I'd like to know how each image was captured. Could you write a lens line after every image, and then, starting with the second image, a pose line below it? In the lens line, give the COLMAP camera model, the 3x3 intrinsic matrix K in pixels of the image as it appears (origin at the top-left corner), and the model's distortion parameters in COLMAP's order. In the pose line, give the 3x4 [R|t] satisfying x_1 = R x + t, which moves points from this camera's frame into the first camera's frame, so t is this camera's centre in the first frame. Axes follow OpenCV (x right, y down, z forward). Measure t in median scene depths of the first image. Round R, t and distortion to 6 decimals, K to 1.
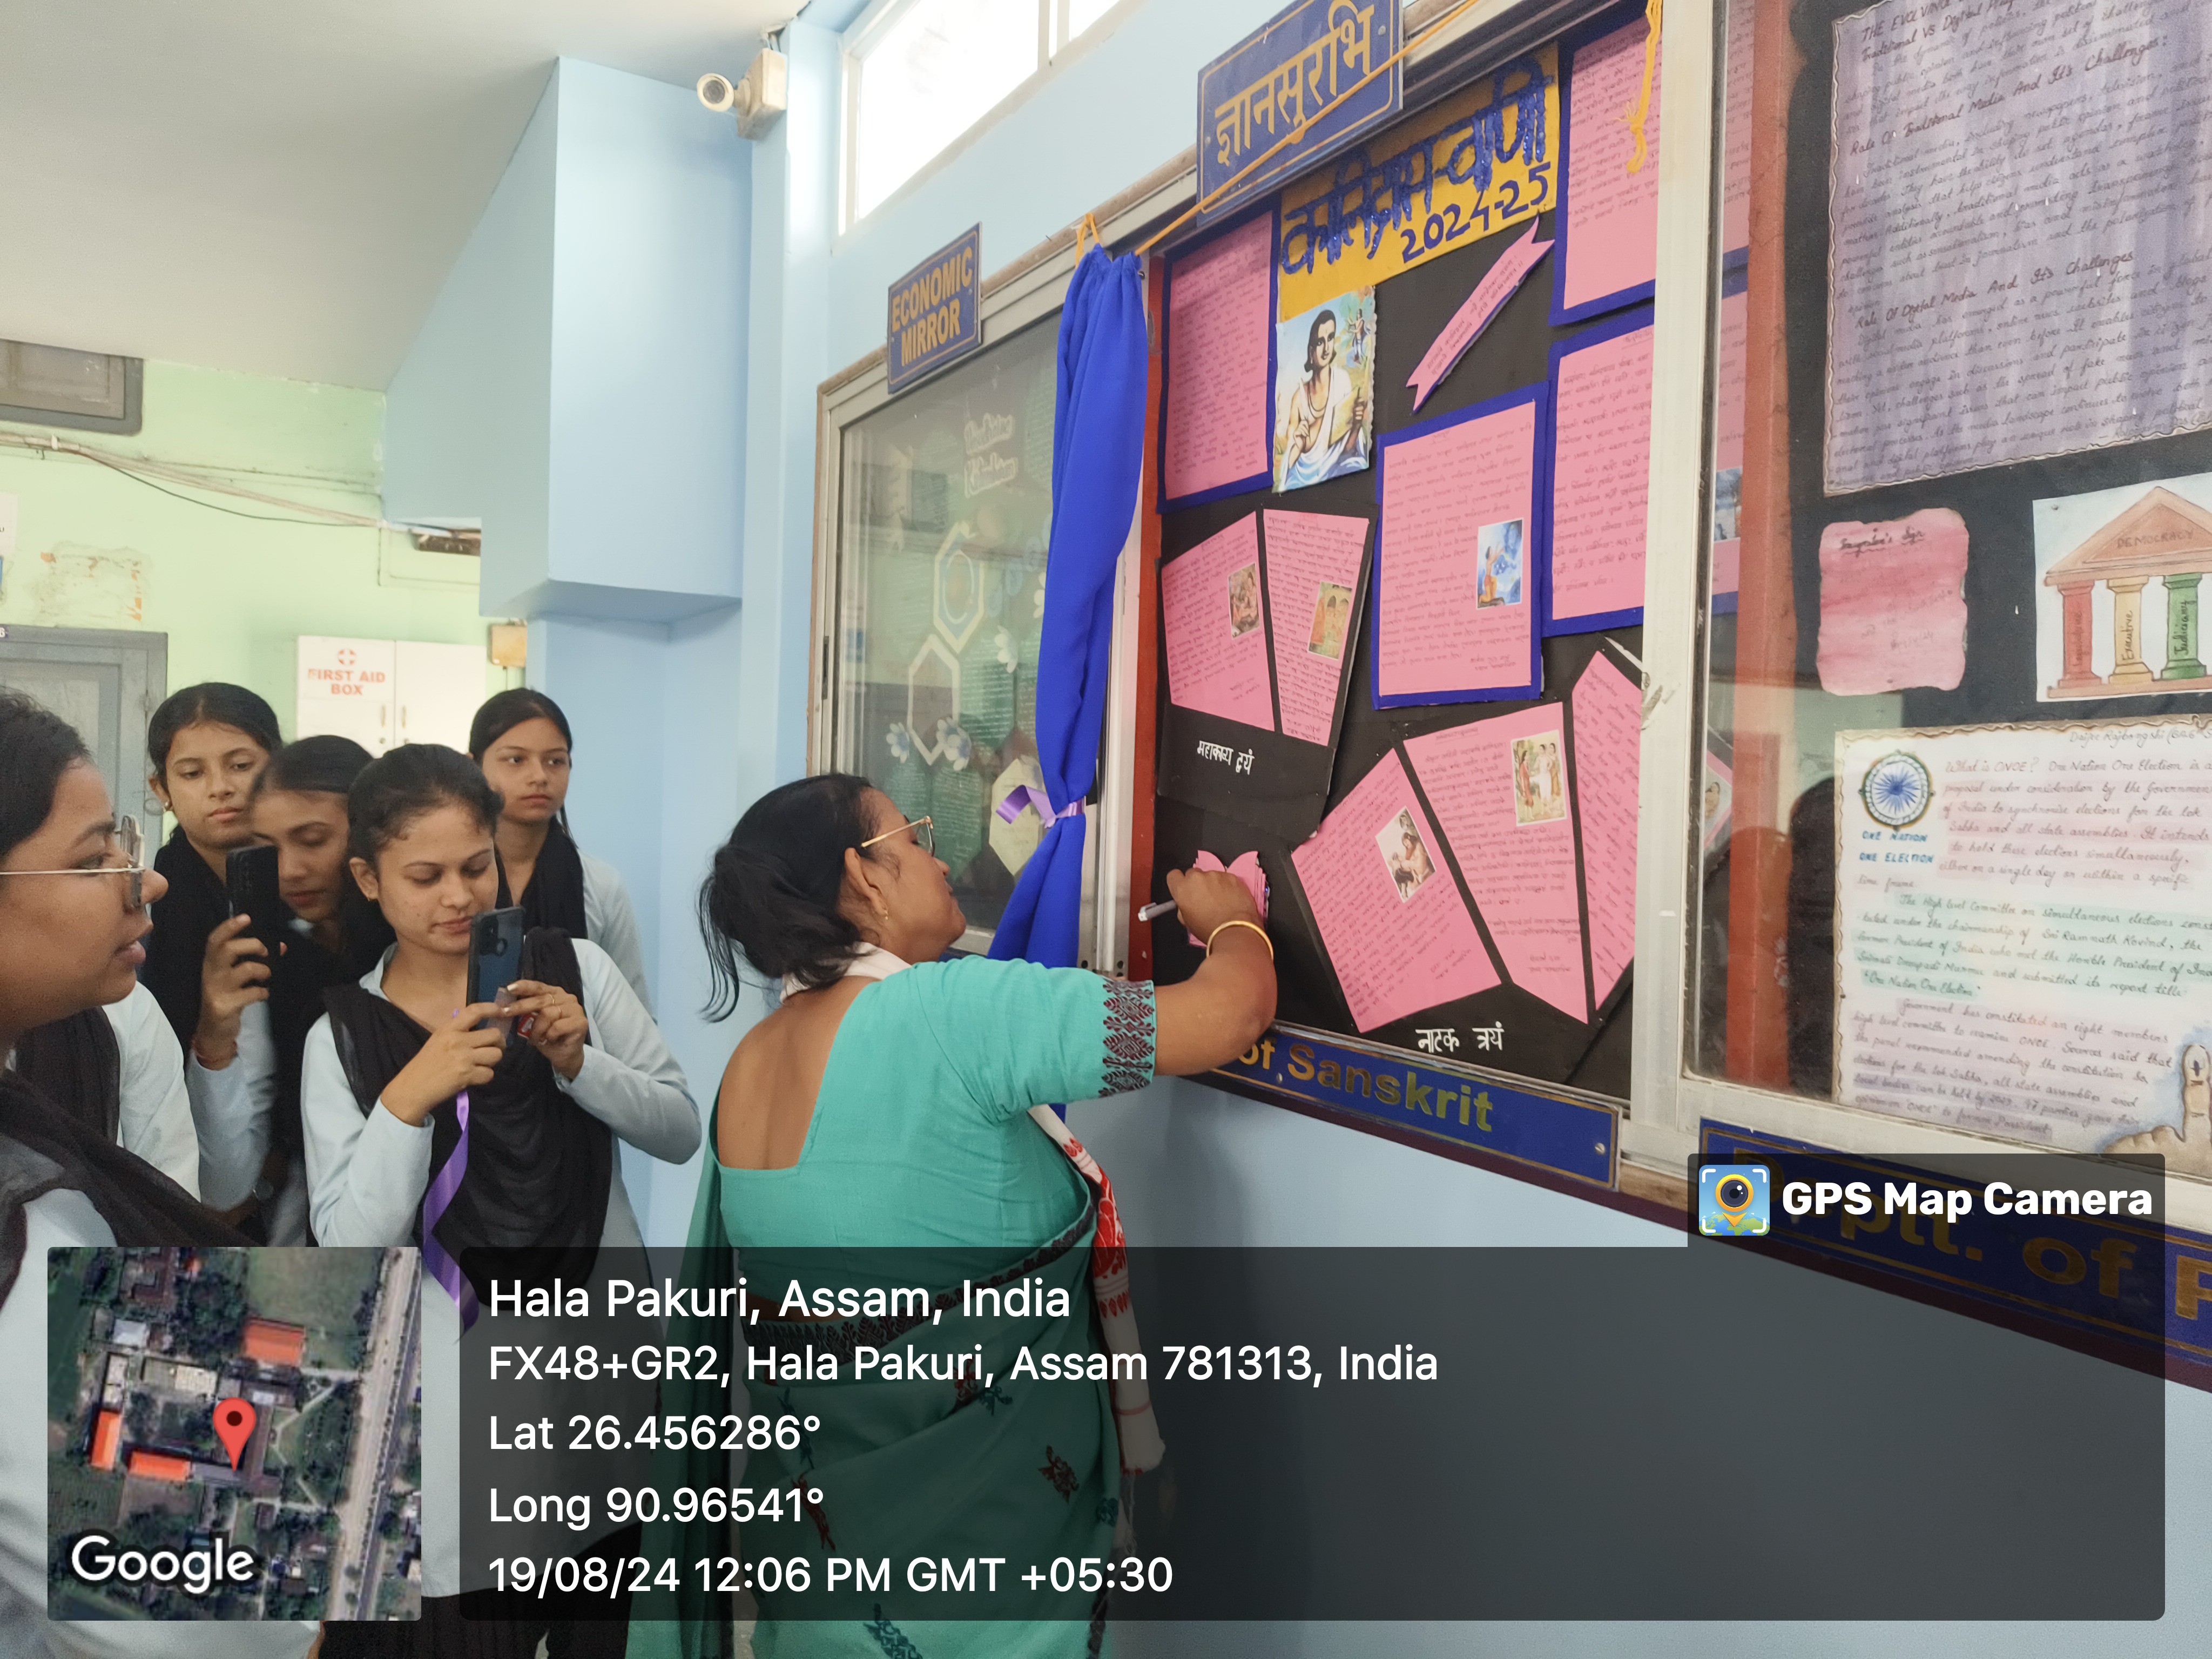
lens RADIAL K [[1467.6, 0, 1106.0], [0, 1467.6, 829.5], [0, 0, 1]] dist [0.019681, 0.000080]
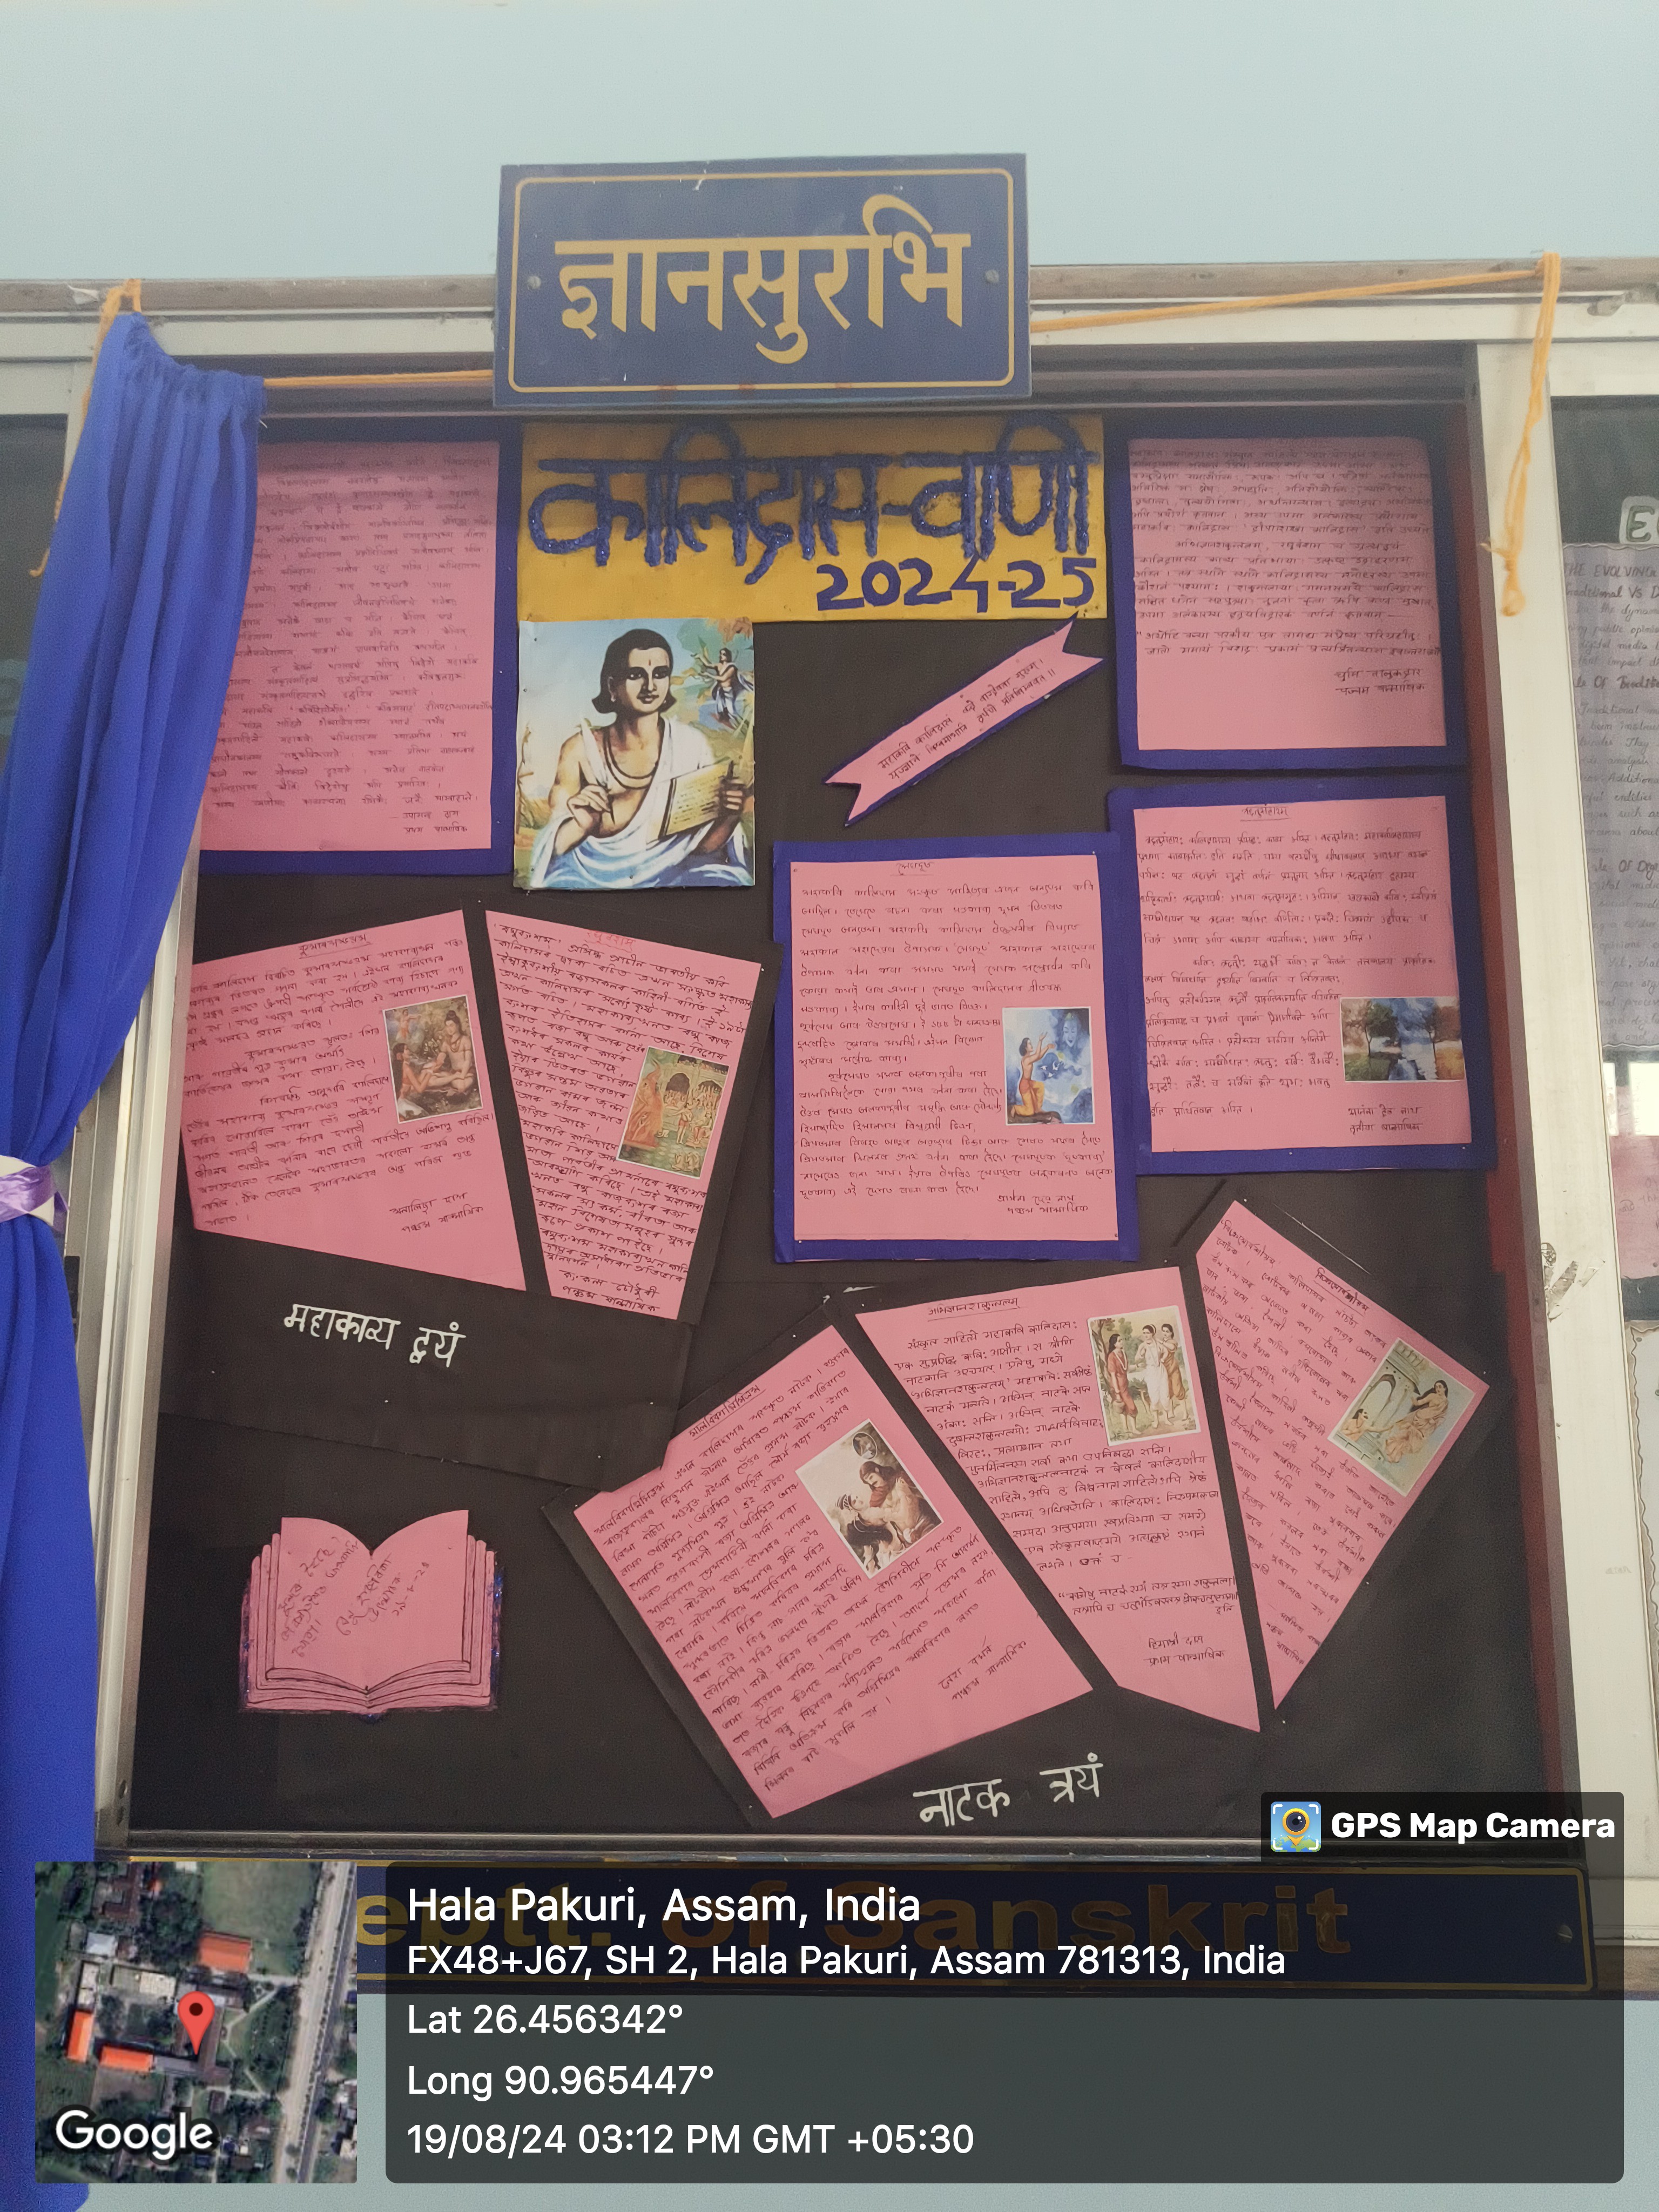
lens RADIAL K [[1467.6, 0, 829.5], [0, 1467.6, 1106.0], [0, 0, 1]] dist [0.019681, 0.000080]
pose [[0.534536, 0.101811, 0.838991, -0.343694], [0.032155, 0.989549, -0.140568, -0.059917], [-0.844534, 0.102116, 0.525676, 0.658471]]
